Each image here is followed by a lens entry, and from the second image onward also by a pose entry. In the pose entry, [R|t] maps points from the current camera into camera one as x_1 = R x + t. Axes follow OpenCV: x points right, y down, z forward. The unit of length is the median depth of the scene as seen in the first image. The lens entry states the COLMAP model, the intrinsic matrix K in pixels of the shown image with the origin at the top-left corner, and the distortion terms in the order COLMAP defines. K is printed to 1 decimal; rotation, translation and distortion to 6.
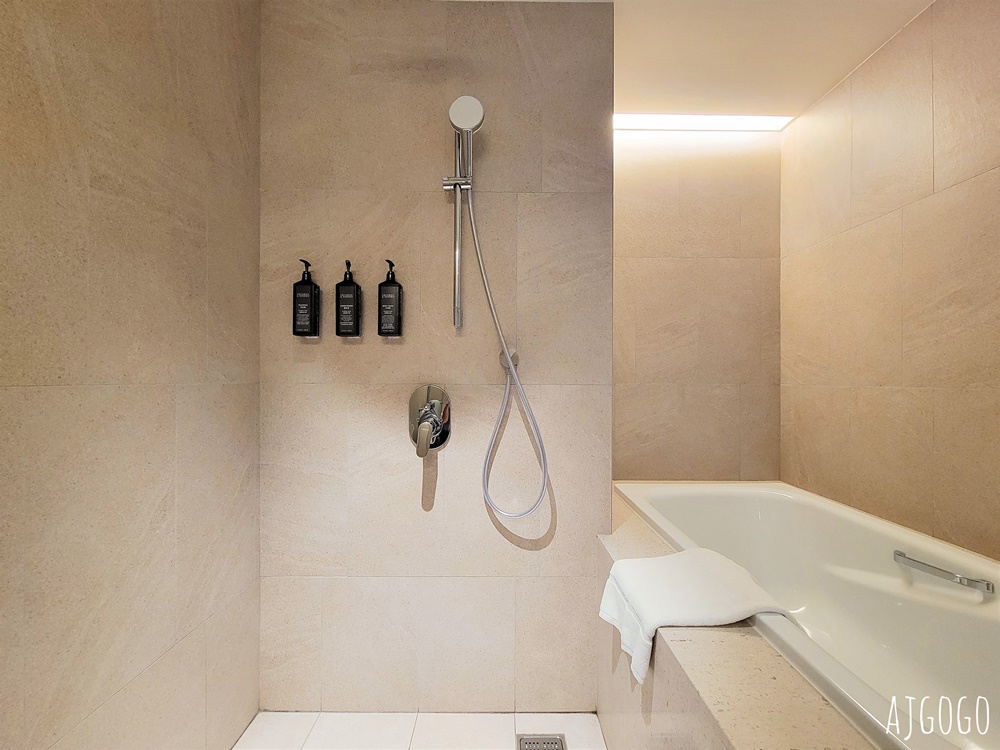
lens RADIAL K [[410.0, 0, 498.8], [0, 410.0, 378.6], [0, 0, 1]] dist [0.000435, -0.001795]
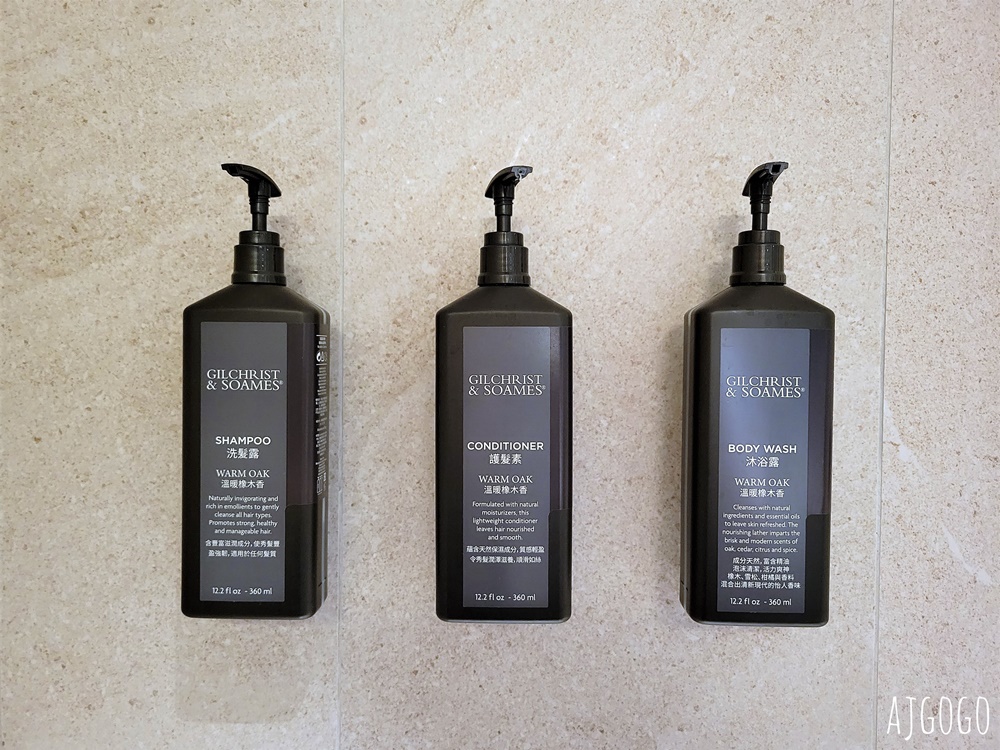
lens RADIAL K [[752.5, 0, 498.7], [0, 752.5, 375.9], [0, 0, 1]] dist [0.024851, -0.026819]
pose [[0.999728, 0.008193, -0.021814, -0.361043], [-0.007508, 0.999482, 0.031279, -0.211154], [0.022059, -0.031107, 0.999273, 0.686969]]
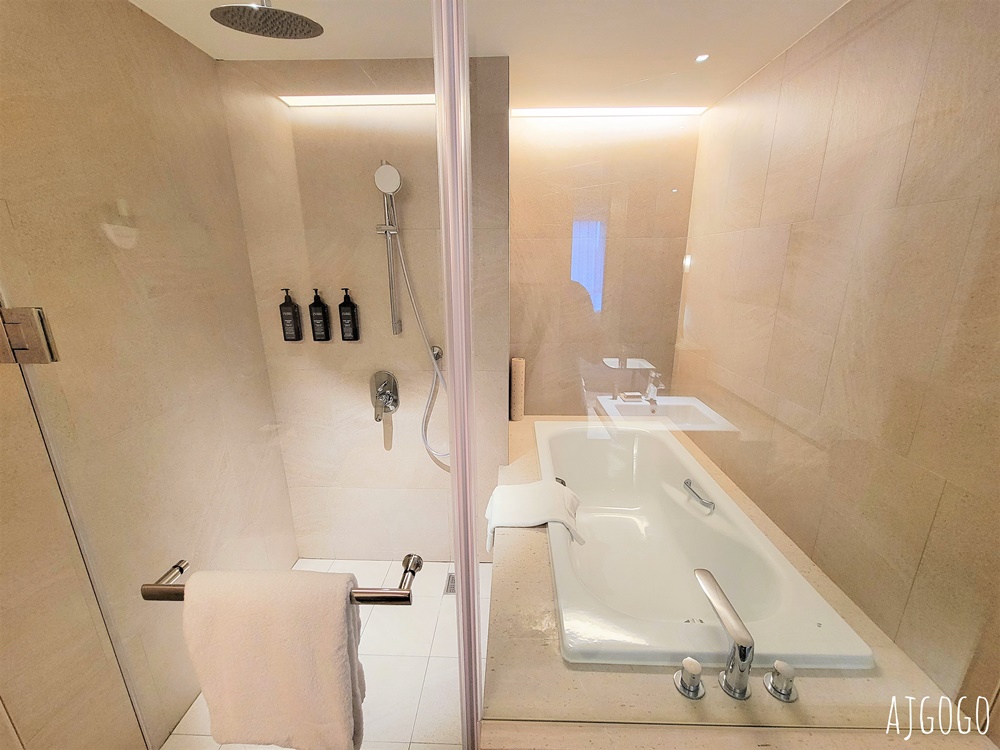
lens RADIAL K [[410.0, 0, 498.9], [0, 410.0, 380.1], [0, 0, 1]] dist [0.000435, -0.001795]
pose [[0.999291, 0.002330, -0.037582, 0.307800], [0.008092, 0.961475, 0.274773, -0.360528], [0.036774, -0.274882, 0.960774, -0.400973]]
